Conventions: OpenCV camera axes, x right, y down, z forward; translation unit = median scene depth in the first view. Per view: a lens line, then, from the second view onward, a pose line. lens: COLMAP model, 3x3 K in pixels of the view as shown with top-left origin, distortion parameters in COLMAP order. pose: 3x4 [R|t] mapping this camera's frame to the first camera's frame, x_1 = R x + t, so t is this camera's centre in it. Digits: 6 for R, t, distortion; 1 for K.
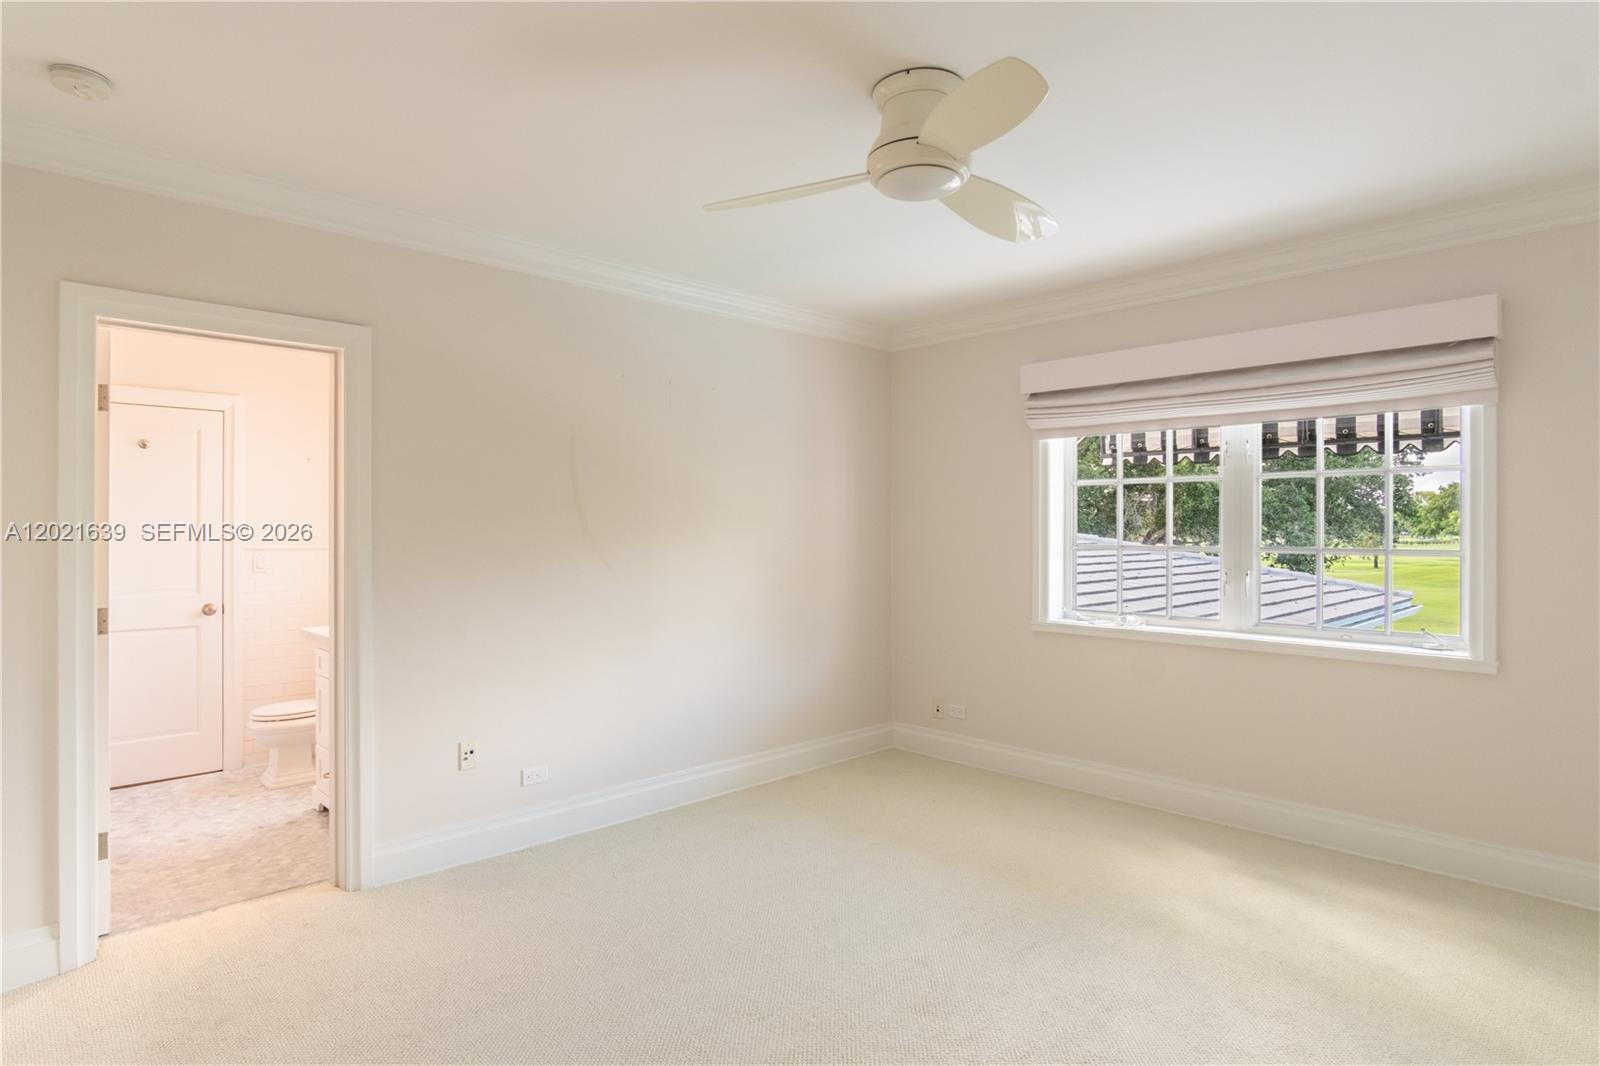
lens RADIAL K [[900.8, 0, 810.1], [0, 900.8, 530.6], [0, 0, 1]] dist [-0.015008, 0.004575]
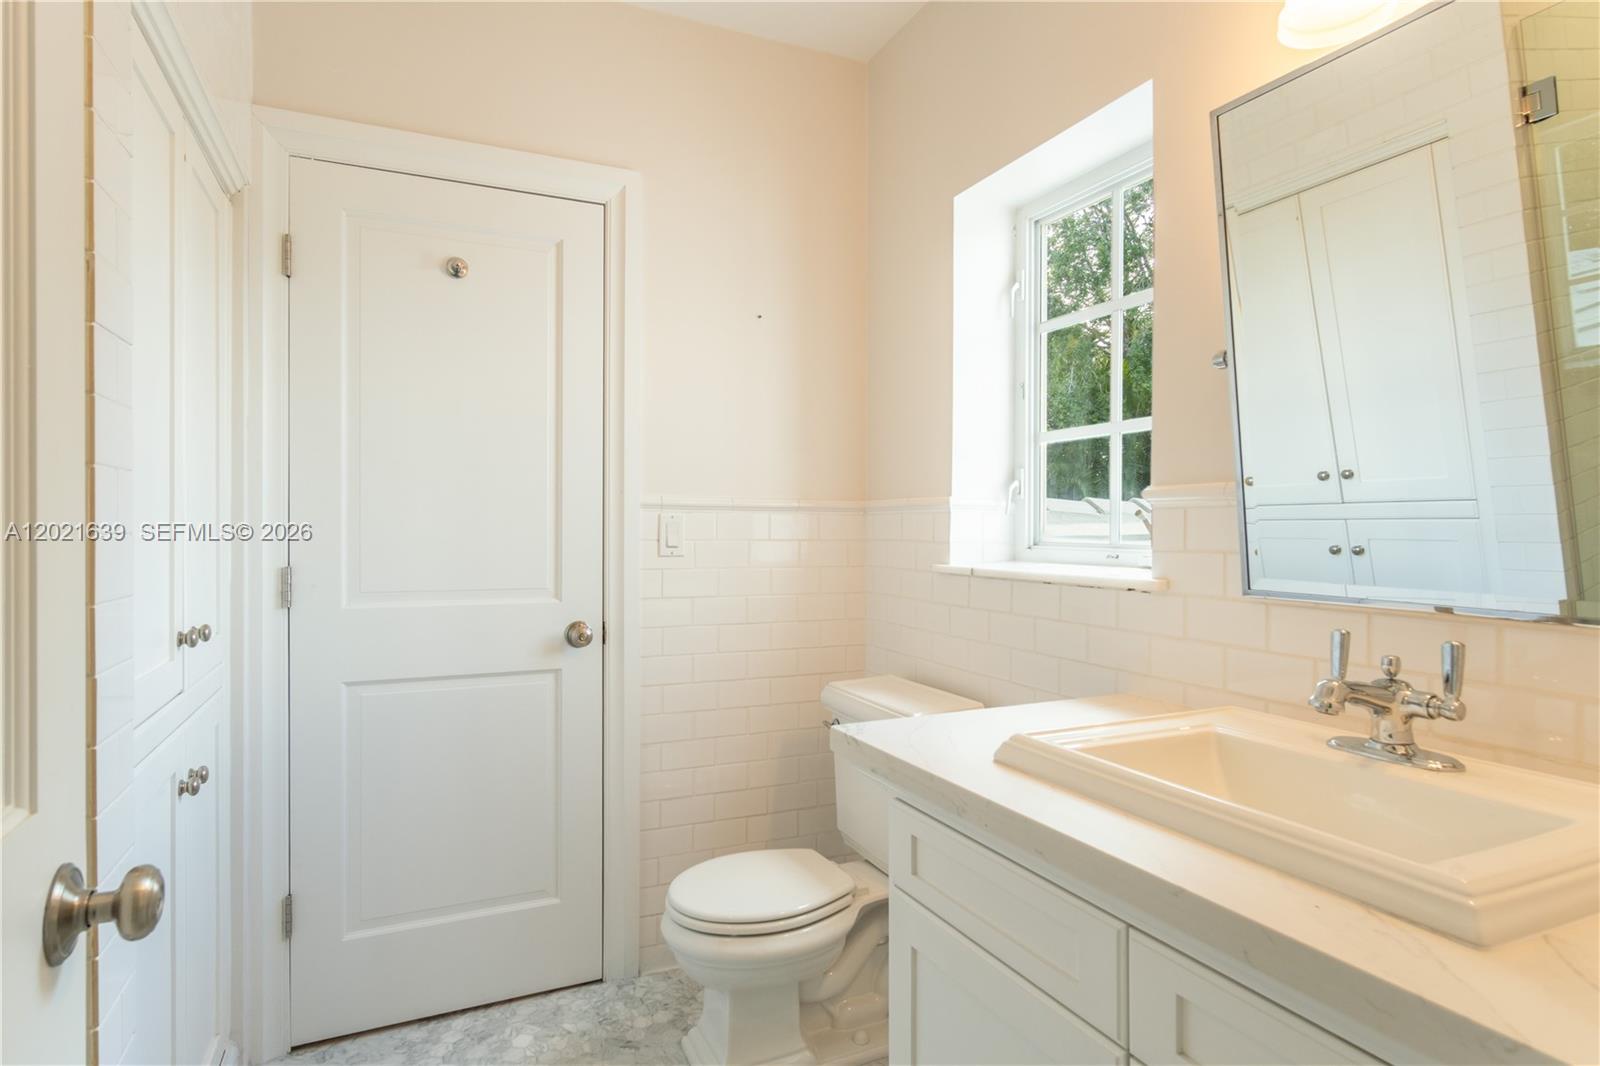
lens RADIAL K [[900.8, 0, 798.1], [0, 900.8, 532.2], [0, 0, 1]] dist [-0.015008, 0.004575]
pose [[0.944229, 0.002851, -0.329278, -0.412262], [-0.001355, 0.999988, 0.004774, 0.033138], [0.329288, -0.004062, 0.944221, 0.601122]]
